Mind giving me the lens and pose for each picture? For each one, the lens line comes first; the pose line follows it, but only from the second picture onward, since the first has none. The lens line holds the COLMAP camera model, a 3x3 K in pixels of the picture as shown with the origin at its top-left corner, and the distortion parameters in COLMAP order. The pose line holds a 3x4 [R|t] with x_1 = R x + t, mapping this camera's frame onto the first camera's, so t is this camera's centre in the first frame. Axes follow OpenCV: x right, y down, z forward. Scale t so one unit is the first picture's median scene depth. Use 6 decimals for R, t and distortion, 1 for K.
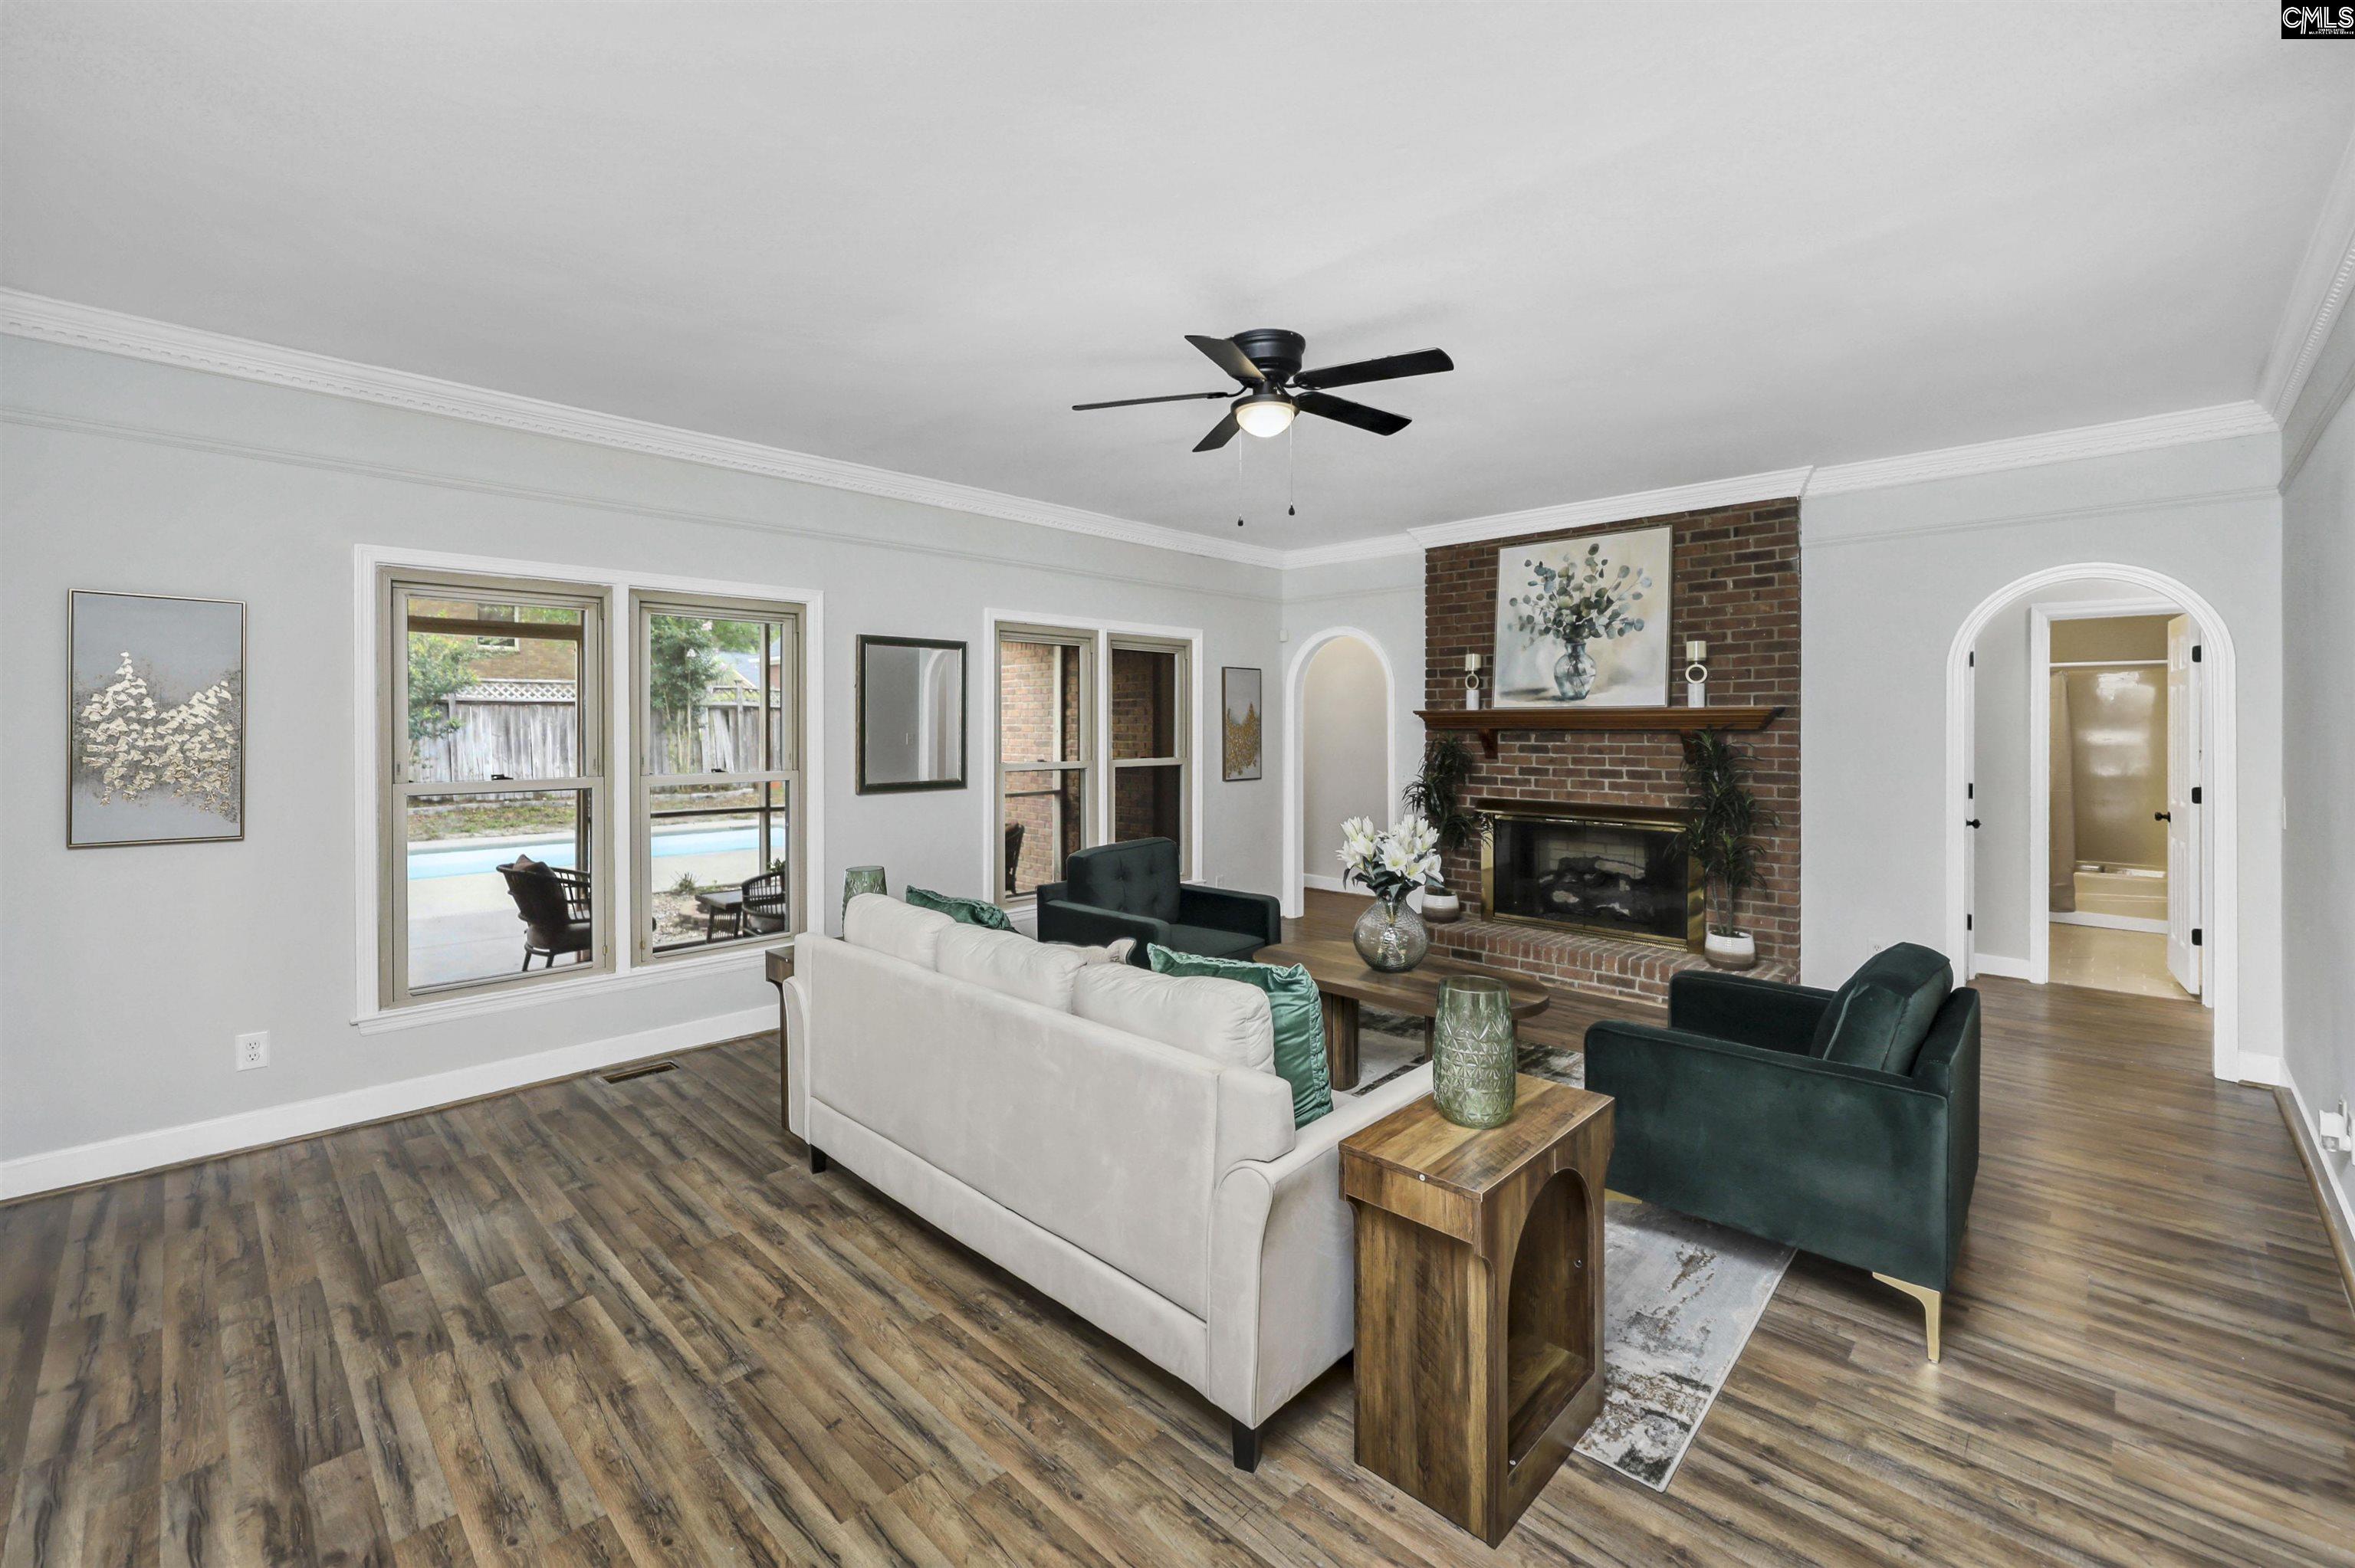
lens RADIAL K [[988.3, 0, 1186.8], [0, 988.3, 714.6], [0, 0, 1]] dist [0.001559, -0.000064]
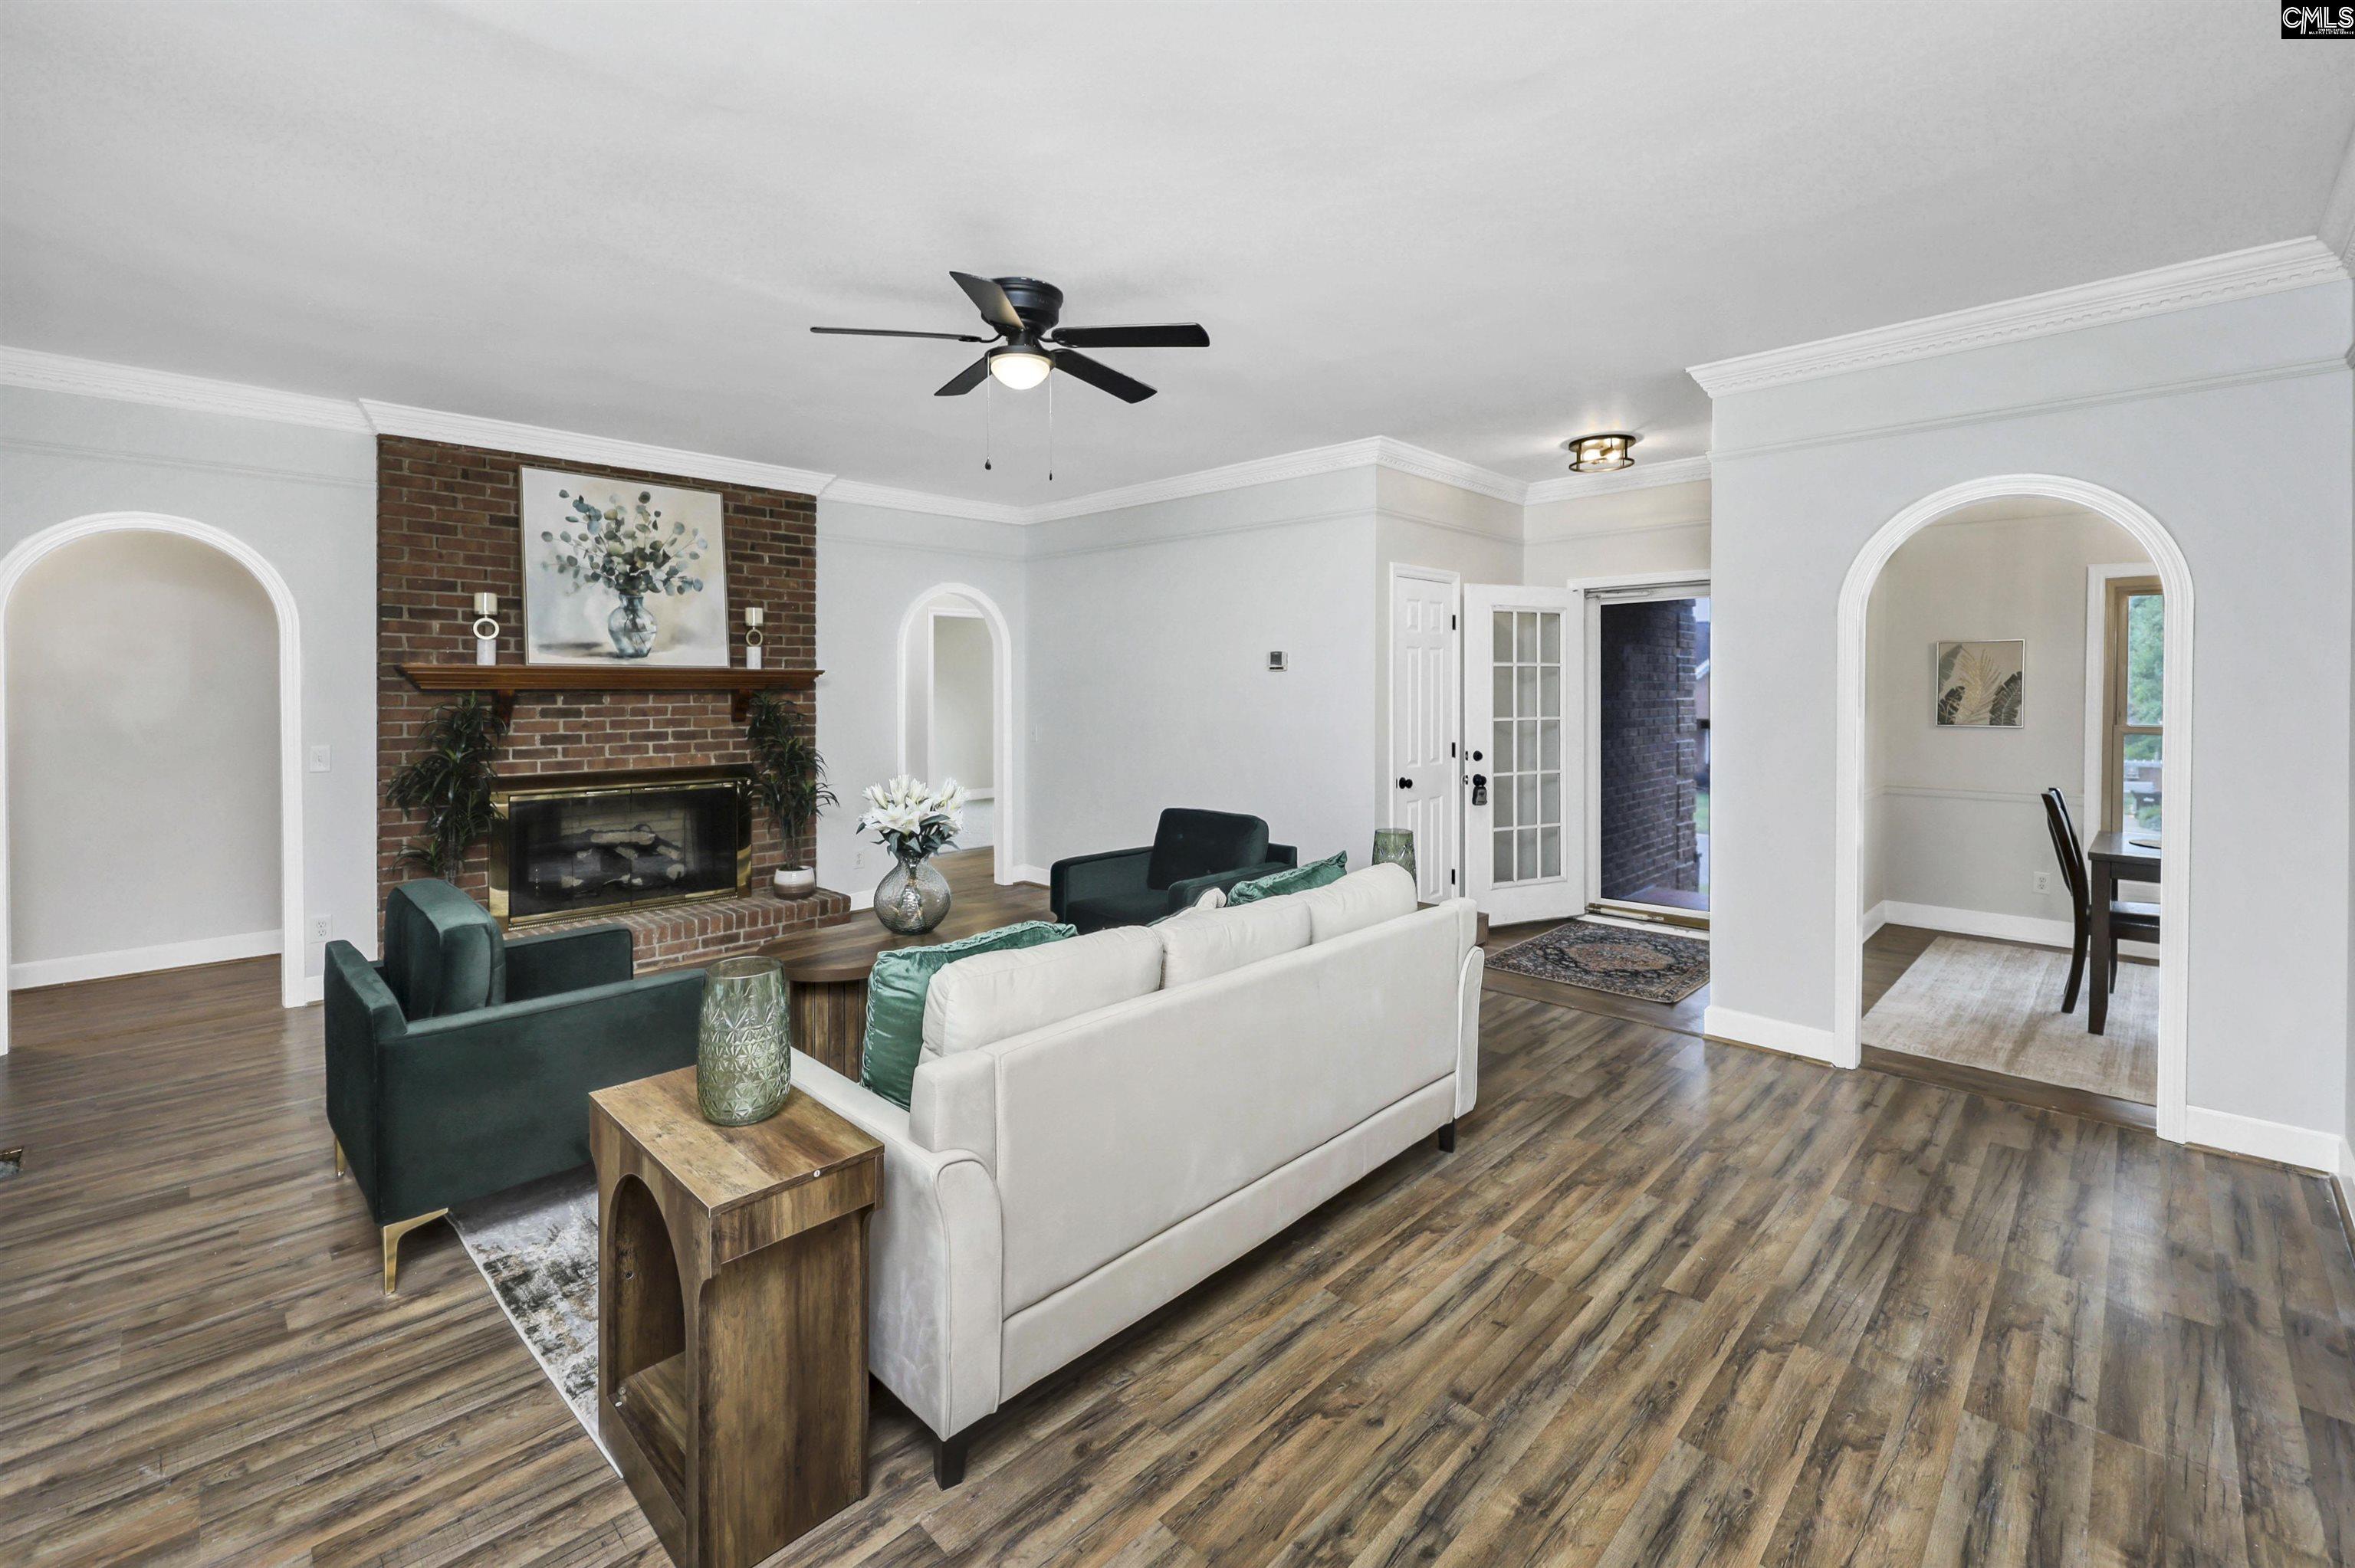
lens RADIAL K [[1006.4, 0, 1162.5], [0, 1006.4, 685.3], [0, 0, 1]] dist [-0.001380, 0.000397]
pose [[0.004958, 0.002265, 0.999985, -0.568277], [-0.011151, 0.999935, -0.002209, 0.007723], [-0.999926, -0.011139, 0.004983, 0.531939]]
